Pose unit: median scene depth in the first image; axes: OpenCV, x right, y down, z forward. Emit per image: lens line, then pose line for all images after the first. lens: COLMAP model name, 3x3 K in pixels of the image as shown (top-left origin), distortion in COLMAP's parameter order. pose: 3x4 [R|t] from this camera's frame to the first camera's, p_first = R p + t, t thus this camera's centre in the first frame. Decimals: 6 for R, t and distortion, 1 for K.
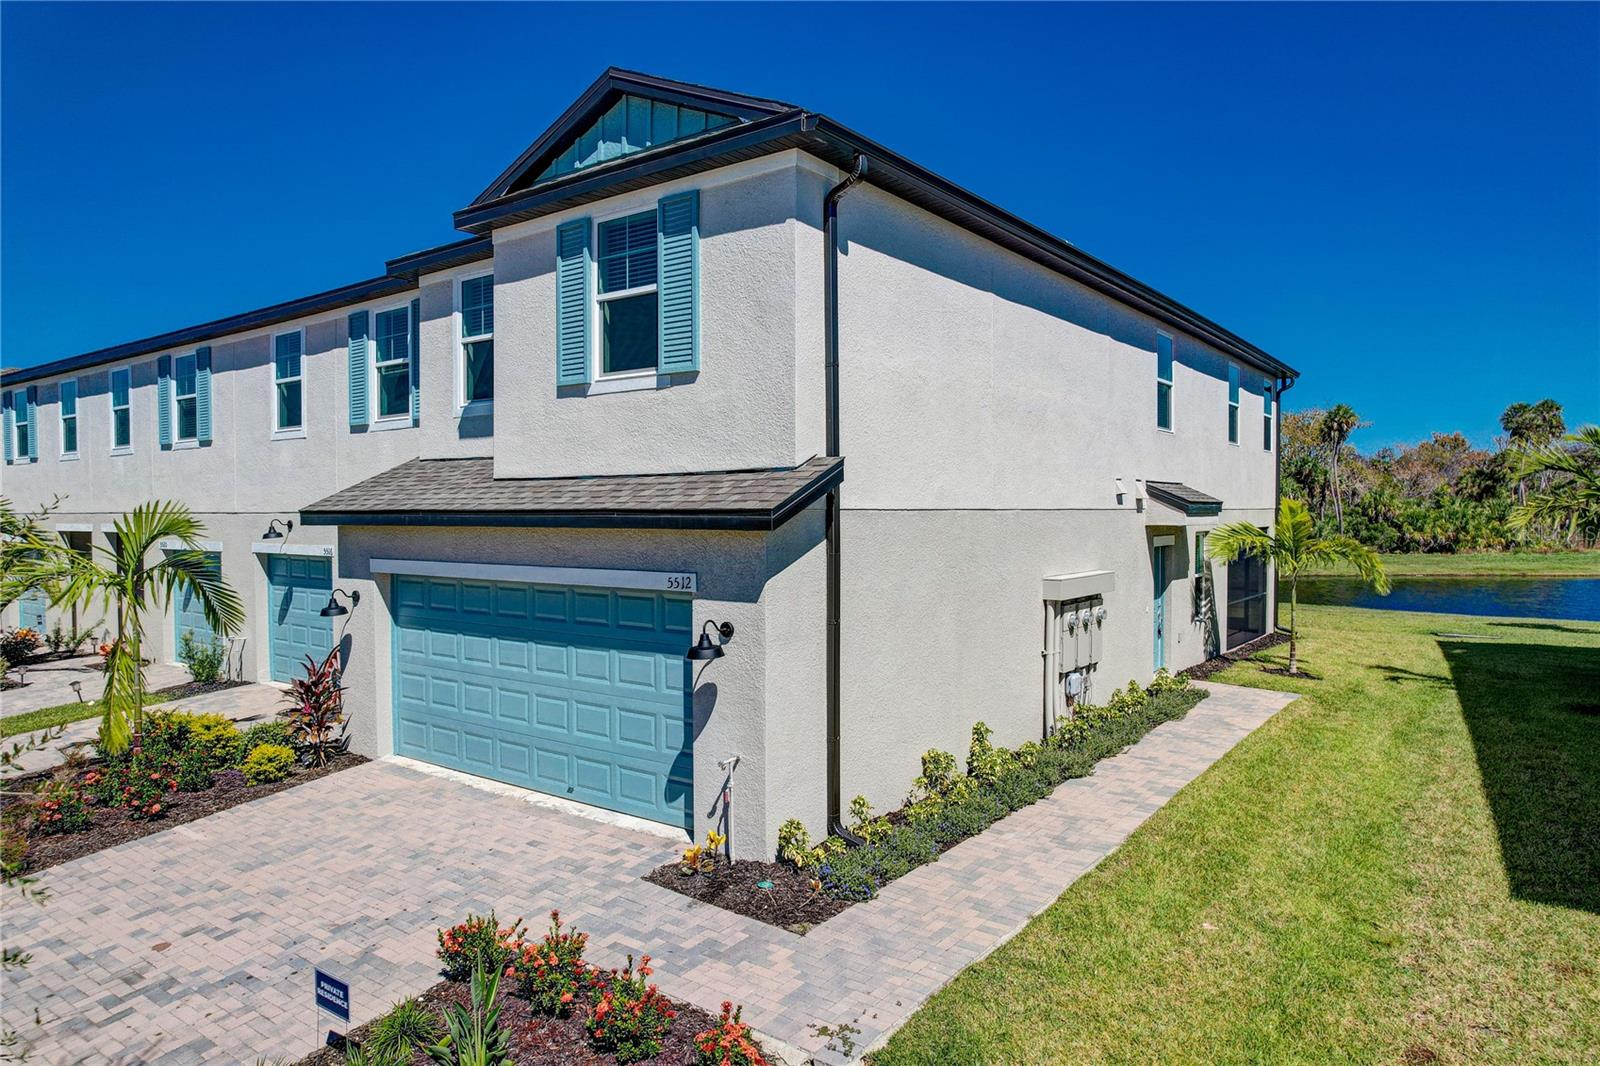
lens RADIAL K [[998.4, 0, 800.0], [0, 998.4, 533.0], [0, 0, 1]] dist [-0.000663, -0.000171]
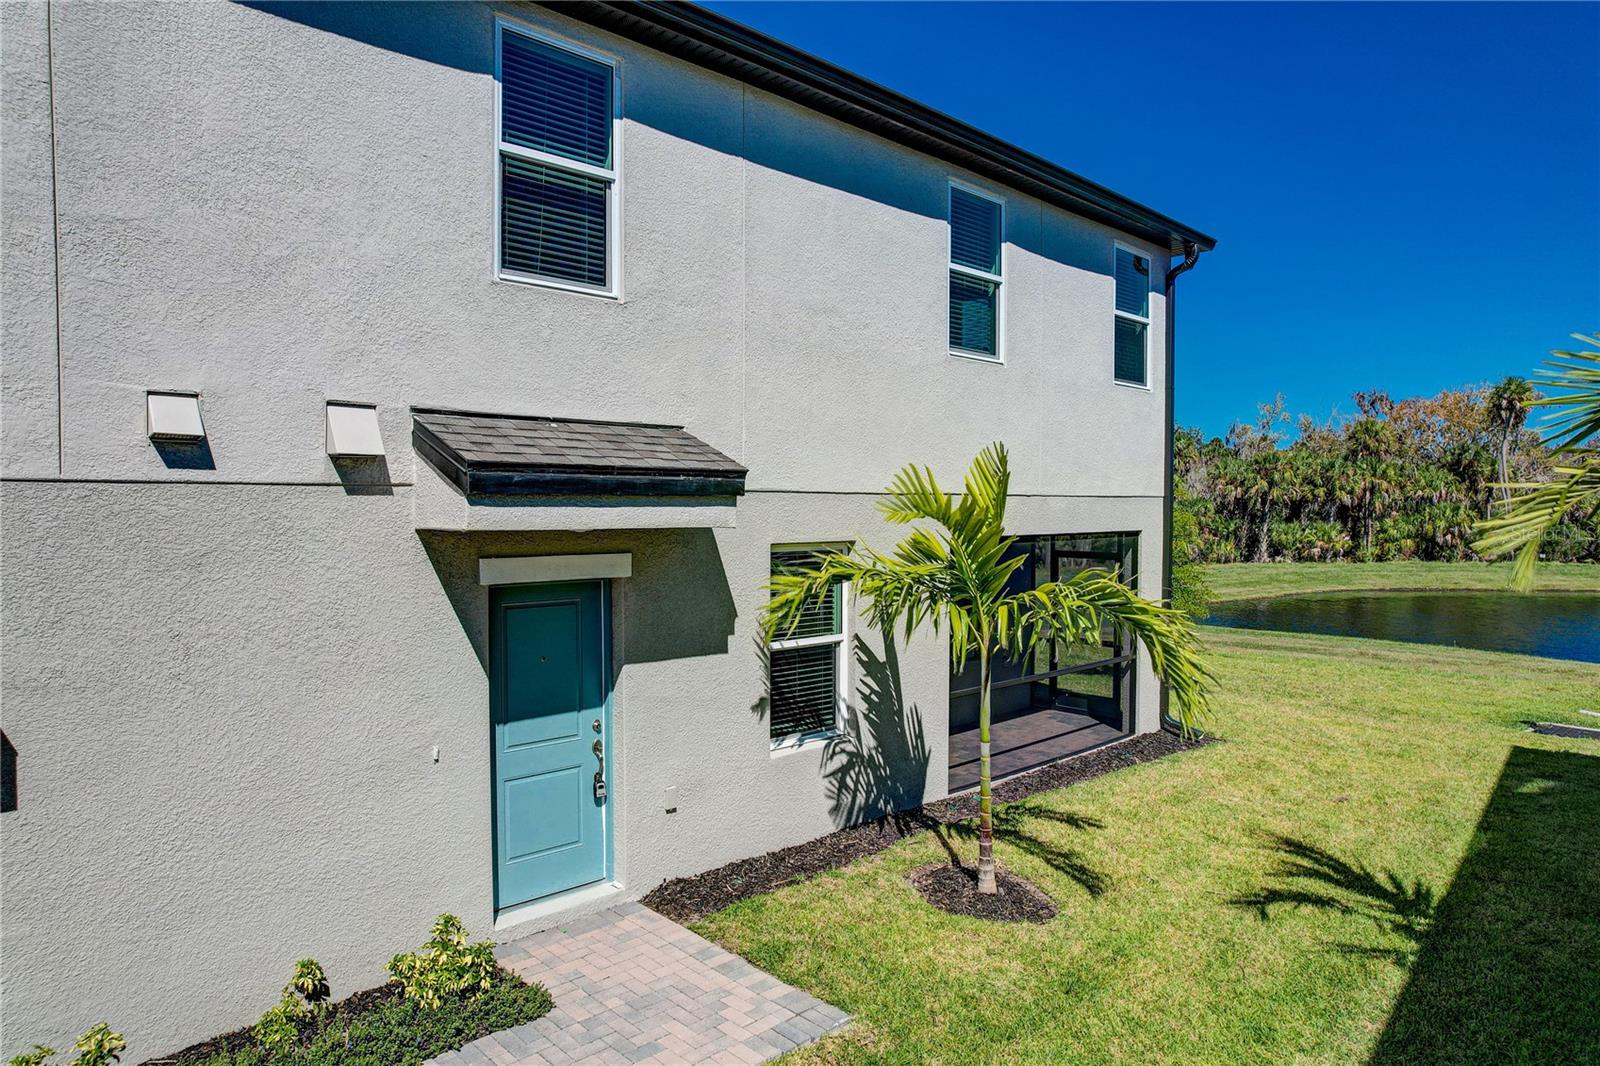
lens RADIAL K [[861.8, 0, 800.0], [0, 861.8, 533.0], [0, 0, 1]] dist [0.000887, 0.000138]
pose [[0.972760, 0.011568, -0.231527, 0.373284], [-0.009862, 0.999915, 0.008527, -0.007201], [0.231606, -0.006011, 0.972791, 0.484465]]
